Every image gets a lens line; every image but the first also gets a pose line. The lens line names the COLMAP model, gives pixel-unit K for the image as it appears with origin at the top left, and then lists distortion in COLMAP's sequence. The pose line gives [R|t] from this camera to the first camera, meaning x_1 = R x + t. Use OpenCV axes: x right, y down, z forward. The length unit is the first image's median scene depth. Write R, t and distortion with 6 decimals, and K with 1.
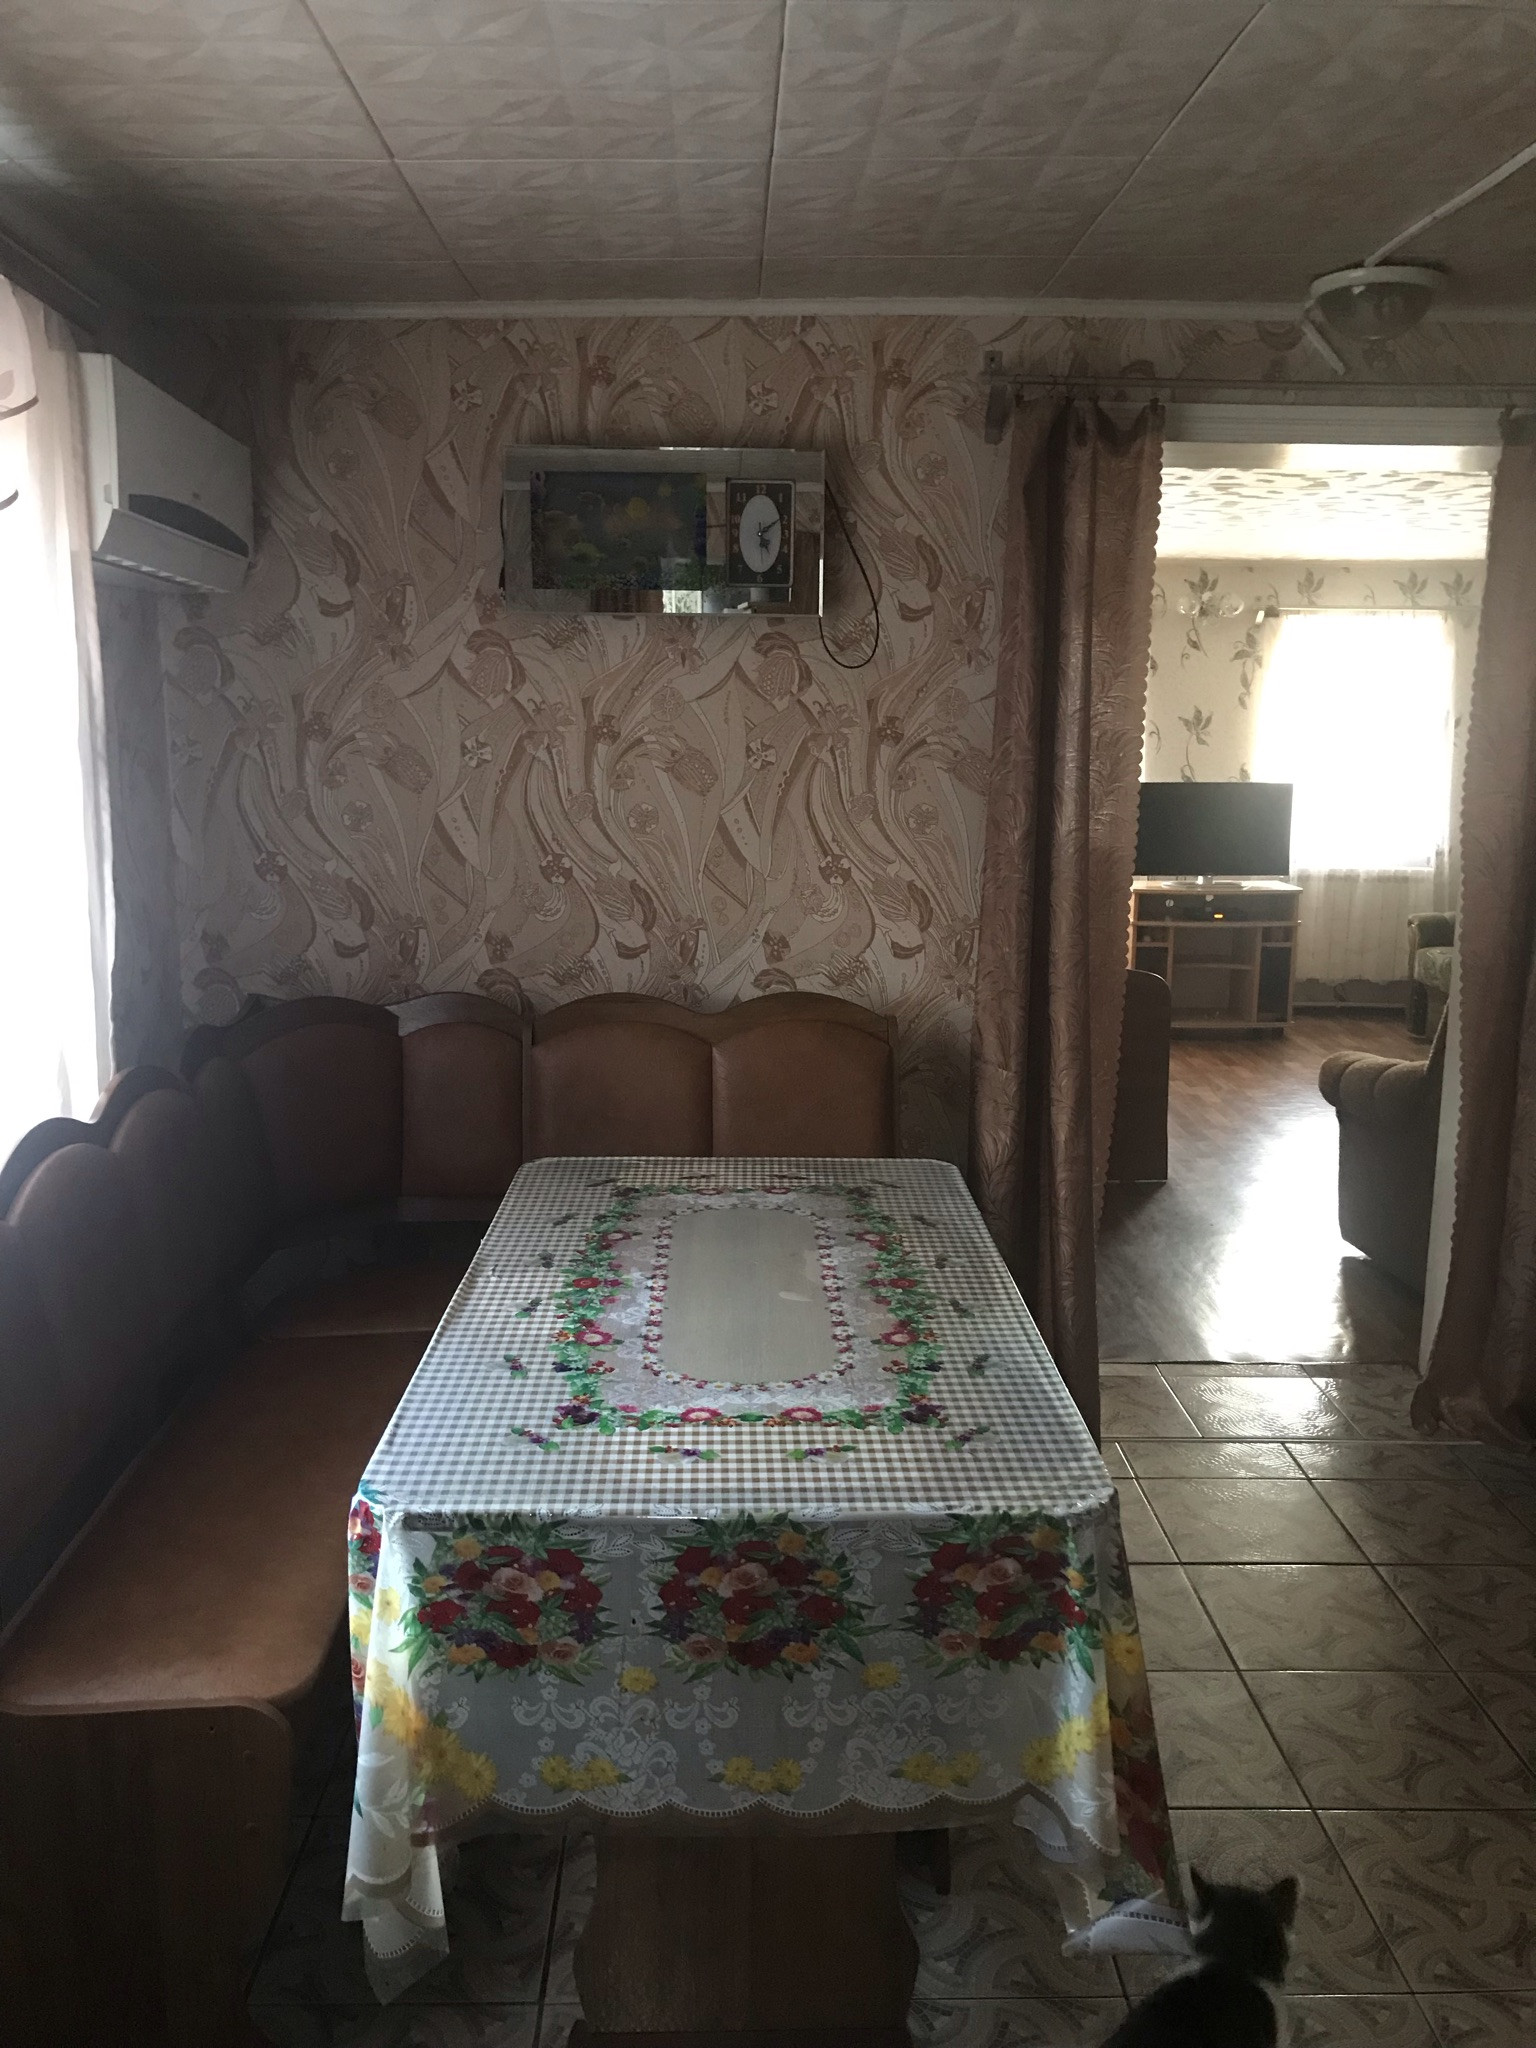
lens RADIAL K [[1676.8, 0, 768.0], [0, 1676.8, 1024.0], [0, 0, 1]] dist [0.044439, -0.006472]
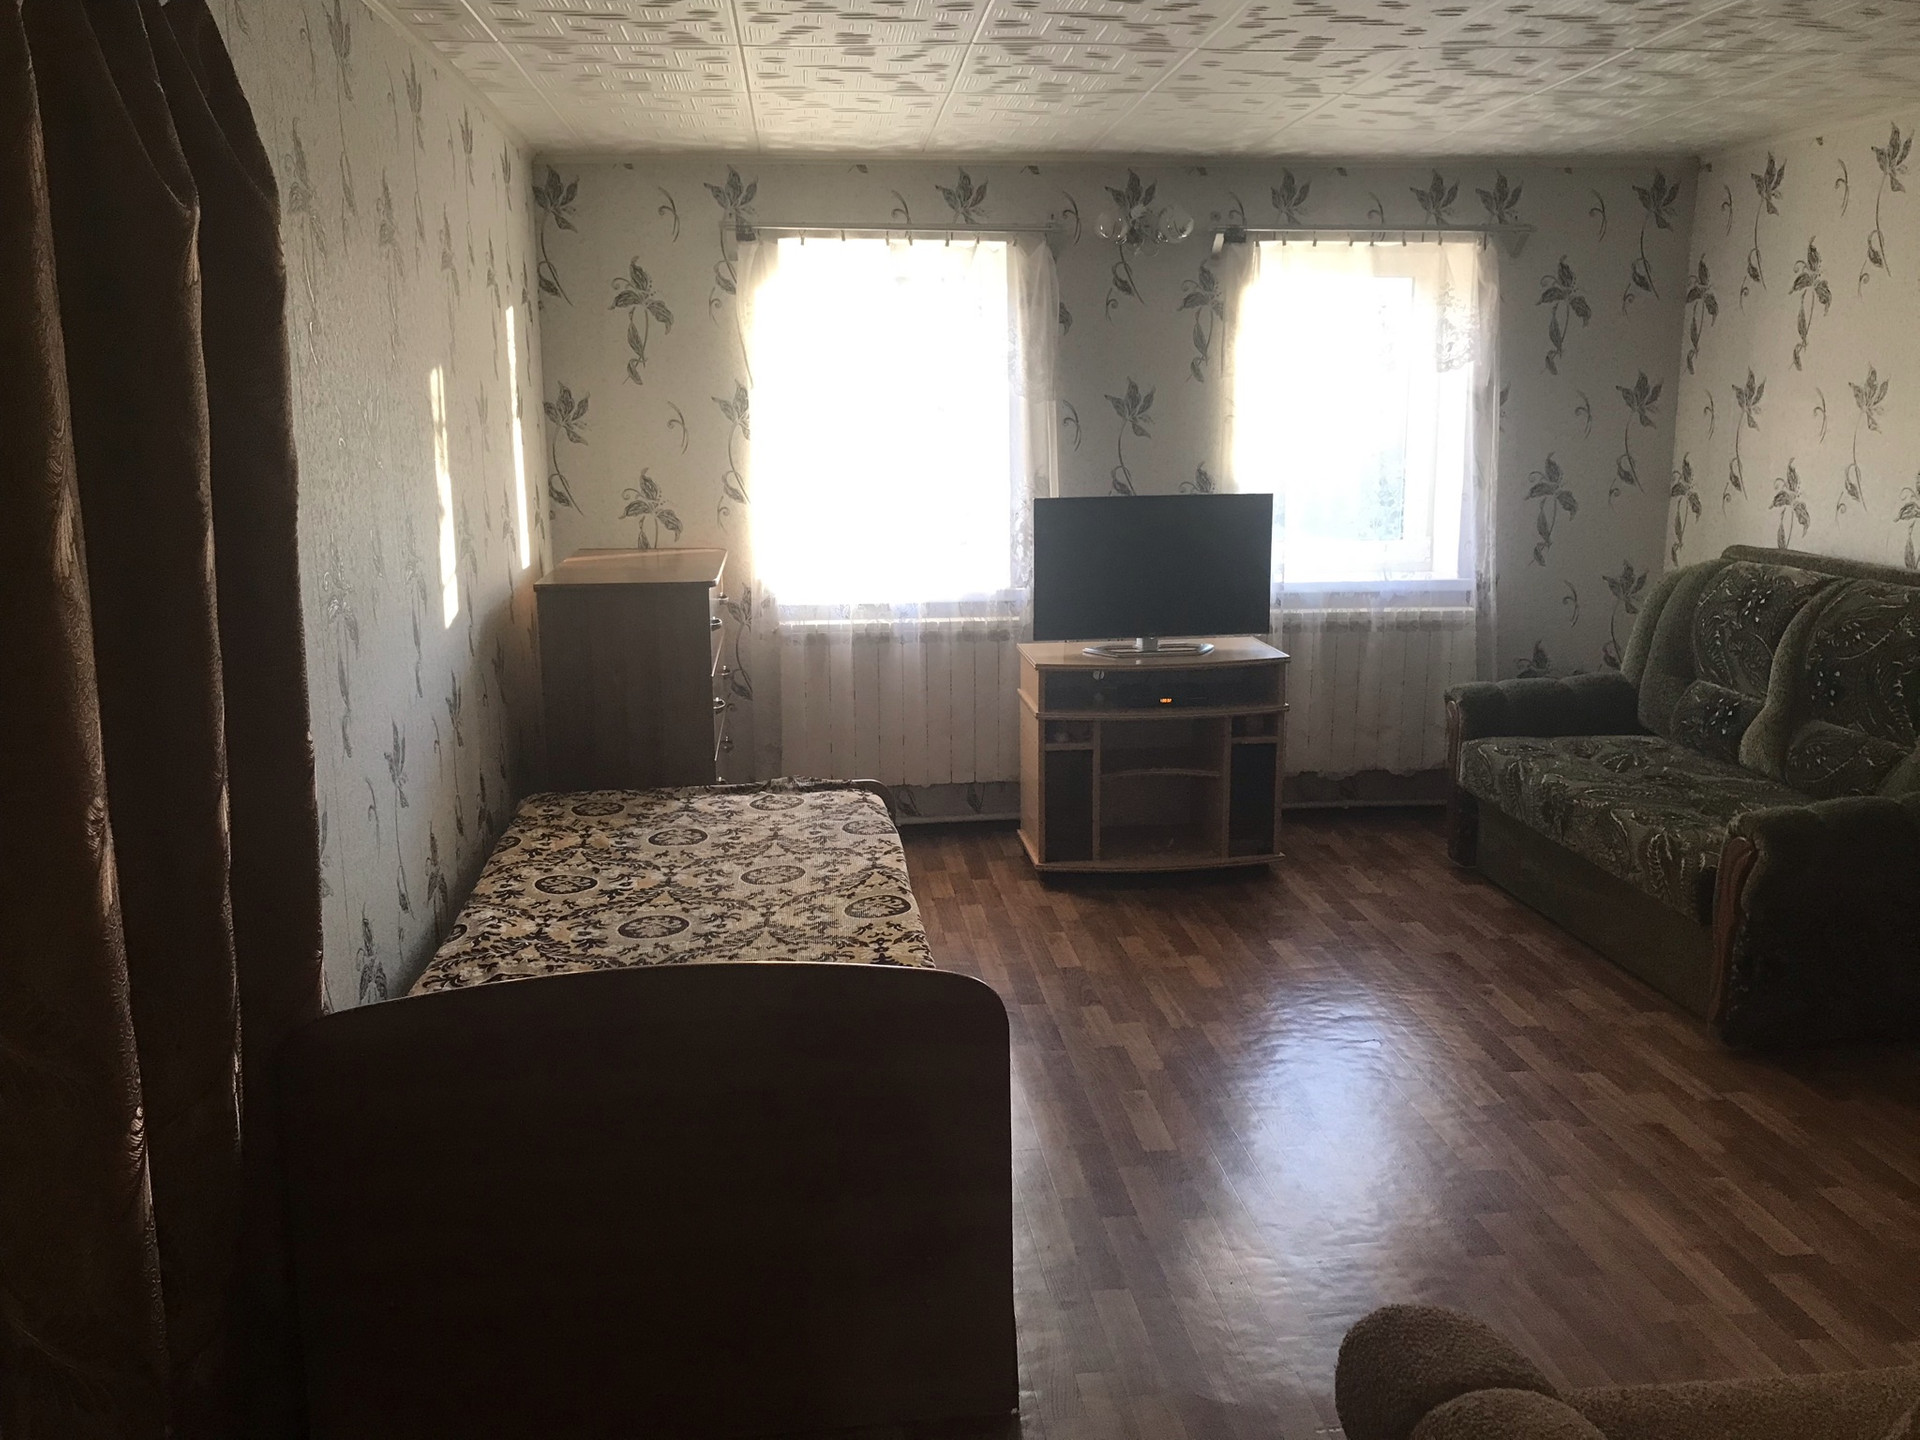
lens RADIAL K [[1572.0, 0, 960.0], [0, 1572.0, 720.0], [0, 0, 1]] dist [0.044439, -0.006472]
pose [[0.995582, -0.034401, 0.087372, 0.132046], [0.032158, 0.999120, 0.026942, -0.074379], [-0.088222, -0.024013, 0.995811, 0.391330]]
